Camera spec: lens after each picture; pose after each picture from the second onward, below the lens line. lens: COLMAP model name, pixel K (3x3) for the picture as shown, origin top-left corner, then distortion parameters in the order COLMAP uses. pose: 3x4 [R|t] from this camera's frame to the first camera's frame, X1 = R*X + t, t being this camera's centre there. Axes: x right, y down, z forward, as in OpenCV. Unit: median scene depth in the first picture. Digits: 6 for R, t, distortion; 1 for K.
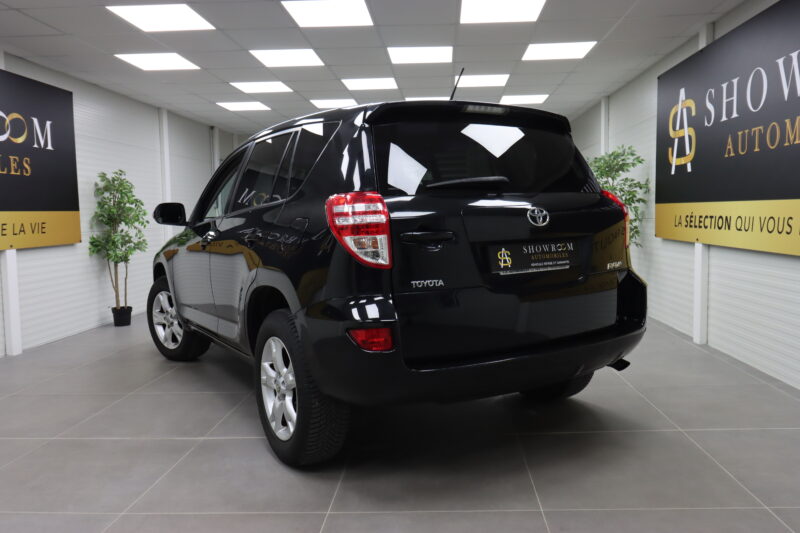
lens RADIAL K [[620.5, 0, 404.1], [0, 620.5, 257.8], [0, 0, 1]] dist [0.005139, 0.006710]
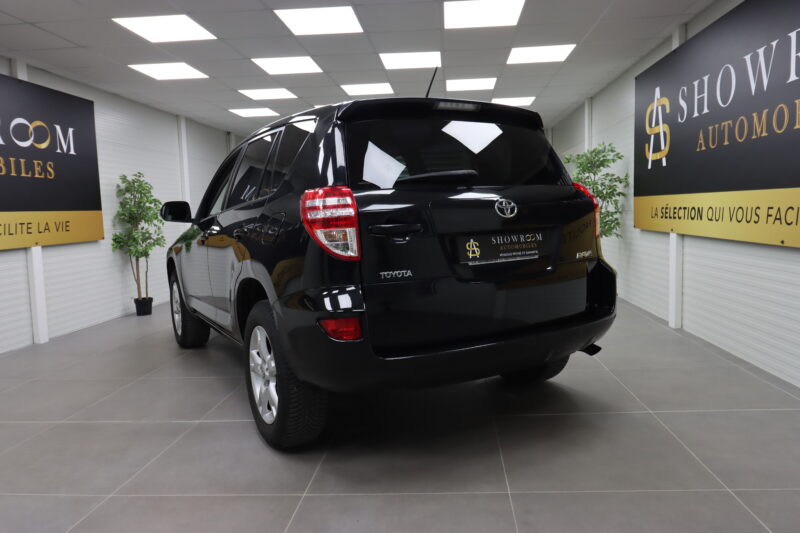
lens RADIAL K [[560.8, 0, 402.7], [0, 560.8, 256.7], [0, 0, 1]] dist [0.006485, -0.000379]
pose [[0.999701, -0.010611, -0.022030, 0.032726], [0.010850, 0.999884, 0.010731, 0.001168], [0.021914, -0.010967, 0.999700, 0.031330]]
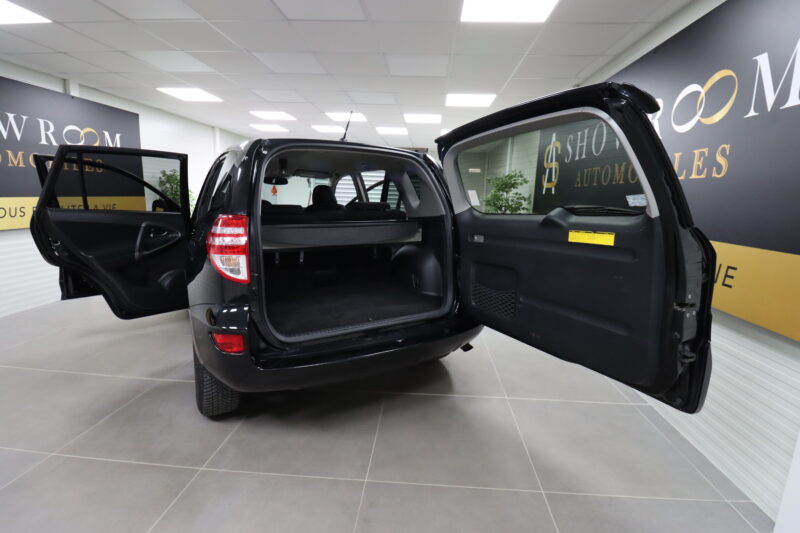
lens RADIAL K [[373.2, 0, 400.4], [0, 373.2, 258.3], [0, 0, 1]] dist [-0.002064, -0.011017]
pose [[0.998544, 0.053515, -0.006800, 0.125602], [-0.052672, 0.994425, 0.091354, -0.051529], [0.011651, -0.090862, 0.995795, 0.136760]]
